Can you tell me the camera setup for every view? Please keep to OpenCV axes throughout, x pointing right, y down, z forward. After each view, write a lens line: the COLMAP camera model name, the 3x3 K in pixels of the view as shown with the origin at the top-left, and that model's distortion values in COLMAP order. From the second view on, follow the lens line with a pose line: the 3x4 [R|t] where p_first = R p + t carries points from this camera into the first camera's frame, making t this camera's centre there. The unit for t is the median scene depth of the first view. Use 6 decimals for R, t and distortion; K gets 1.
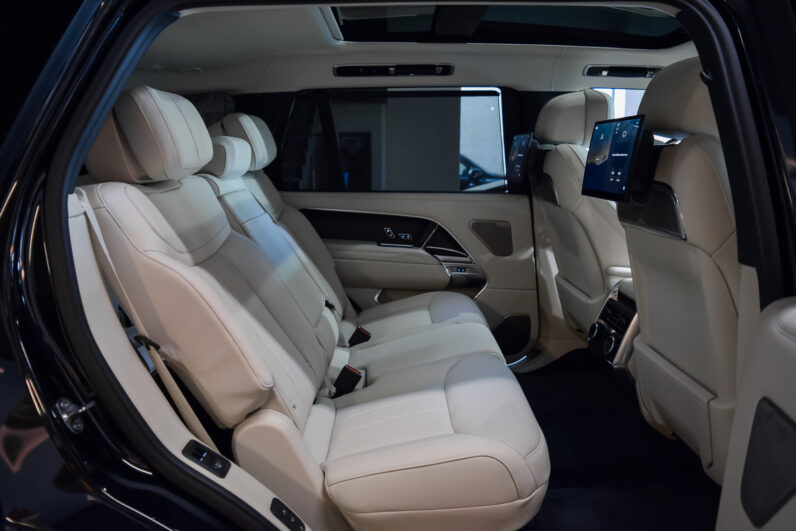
lens RADIAL K [[646.4, 0, 396.7], [0, 646.4, 248.8], [0, 0, 1]] dist [-0.054220, 0.003496]
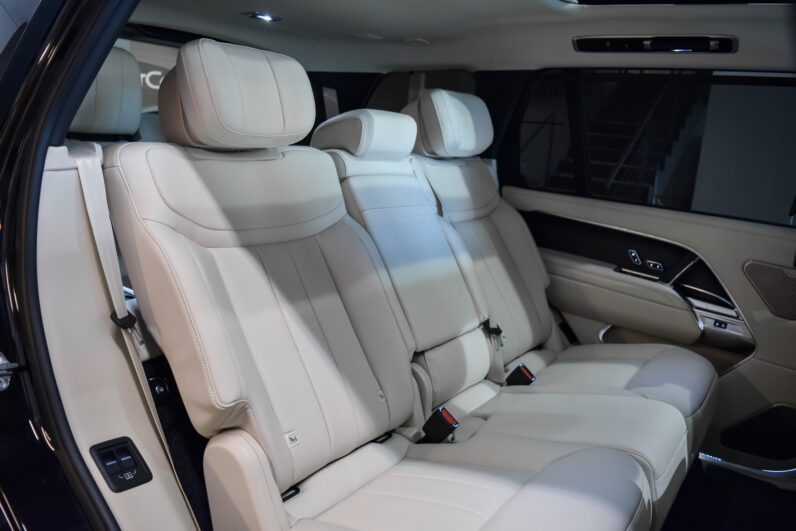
lens RADIAL K [[646.4, 0, 396.7], [0, 646.4, 248.8], [0, 0, 1]] dist [-0.054220, 0.003496]
pose [[0.819391, 0.173026, -0.546498, 0.198964], [-0.169715, 0.983842, 0.057031, -0.033914], [0.547536, 0.046019, 0.835516, 0.223277]]
